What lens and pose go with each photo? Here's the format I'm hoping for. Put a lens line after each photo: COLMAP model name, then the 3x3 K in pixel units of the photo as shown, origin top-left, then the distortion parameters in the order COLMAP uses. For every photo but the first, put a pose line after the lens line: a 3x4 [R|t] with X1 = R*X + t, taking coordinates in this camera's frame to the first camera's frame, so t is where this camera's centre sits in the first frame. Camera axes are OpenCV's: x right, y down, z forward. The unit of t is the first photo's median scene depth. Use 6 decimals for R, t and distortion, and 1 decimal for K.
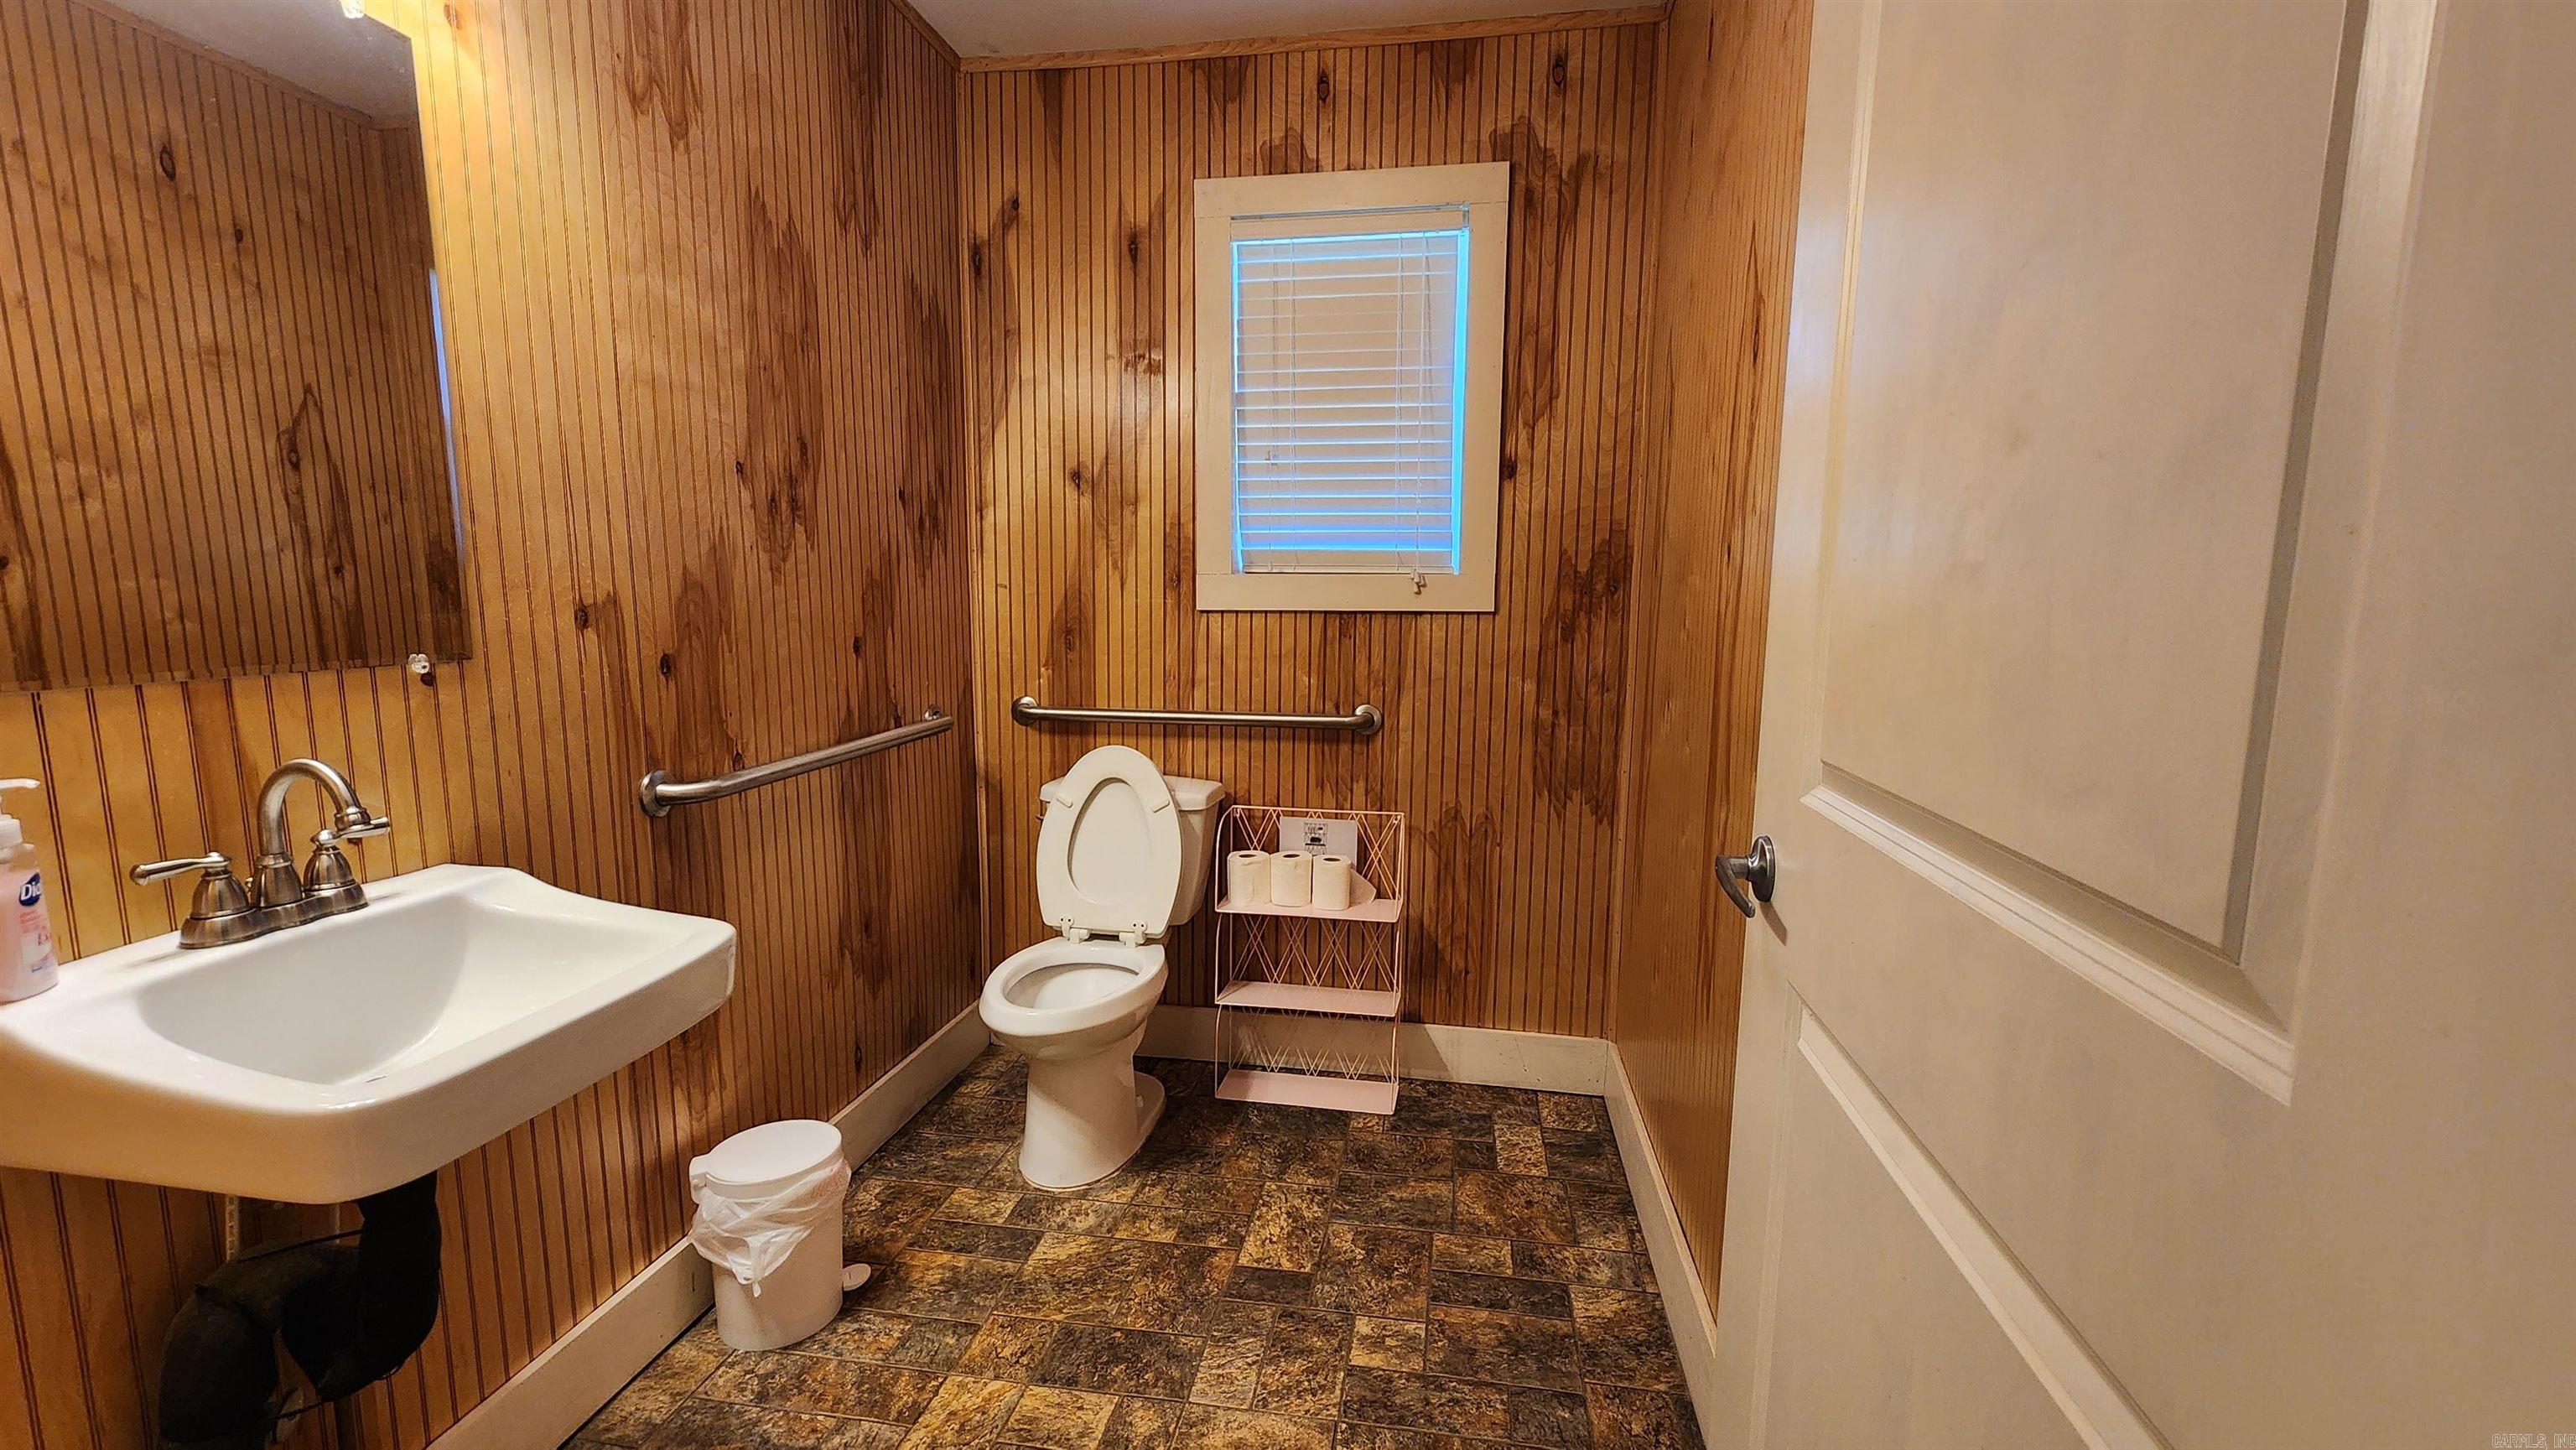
lens RADIAL K [[1057.4, 0, 1283.9], [0, 1057.4, 718.8], [0, 0, 1]] dist [-0.002159, 0.000798]
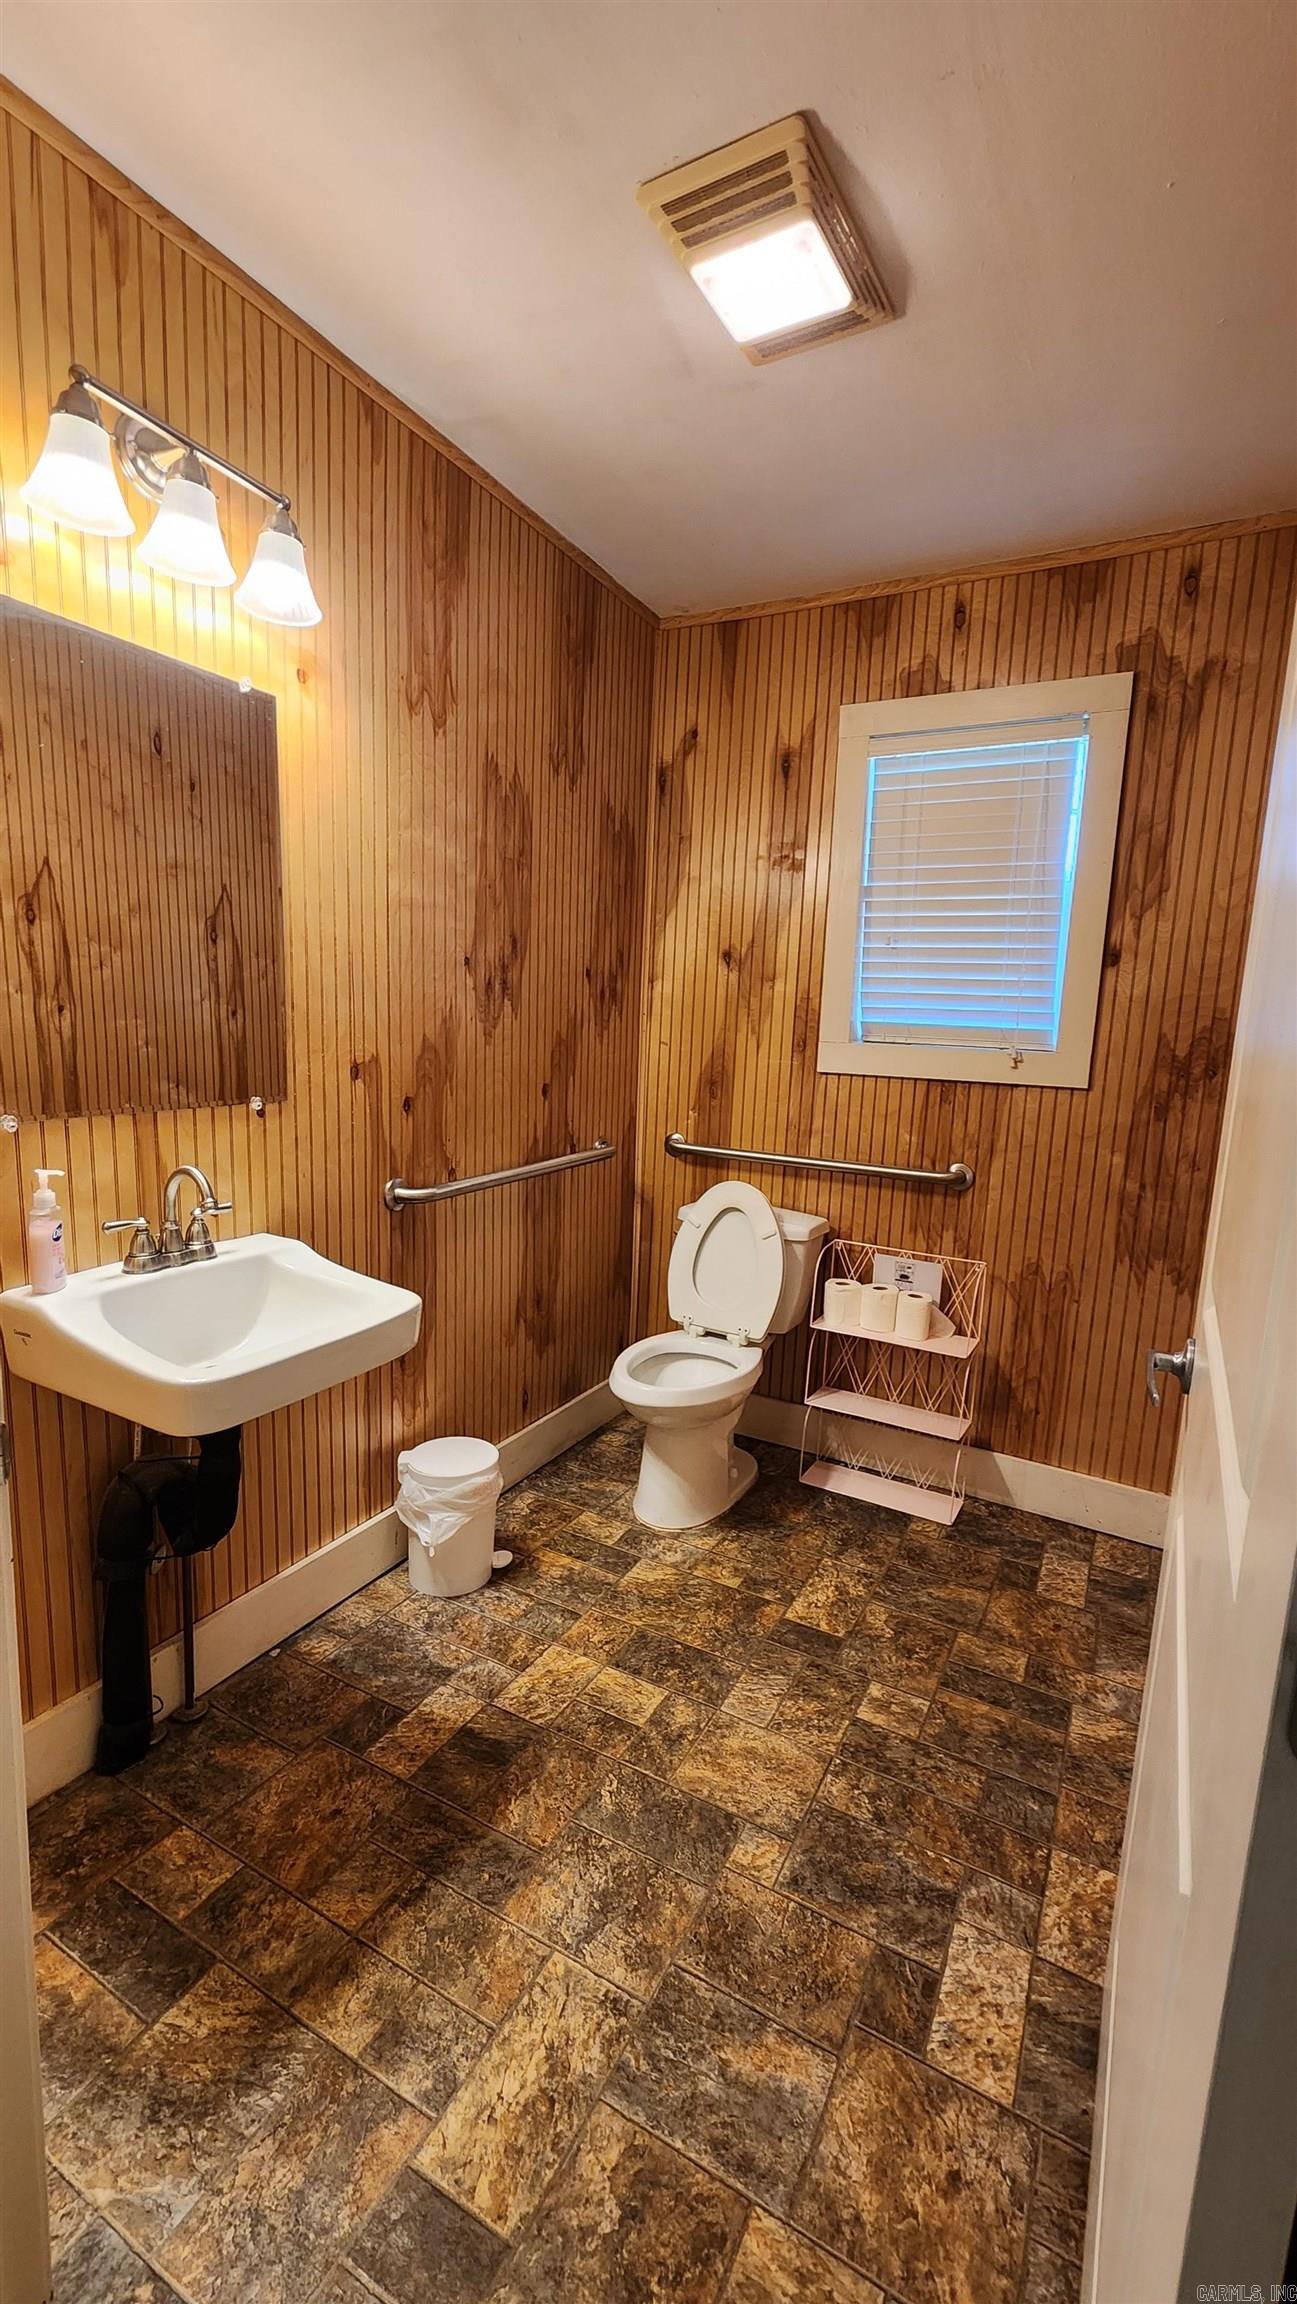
lens RADIAL K [[948.3, 0, 648.5], [0, 948.3, 1152.0], [0, 0, 1]] dist [0.001500, 0.000570]
pose [[0.944798, 0.077885, -0.318261, 0.094263], [-0.072125, 0.996949, 0.029860, -0.035037], [0.319616, -0.005257, 0.947533, -0.073140]]
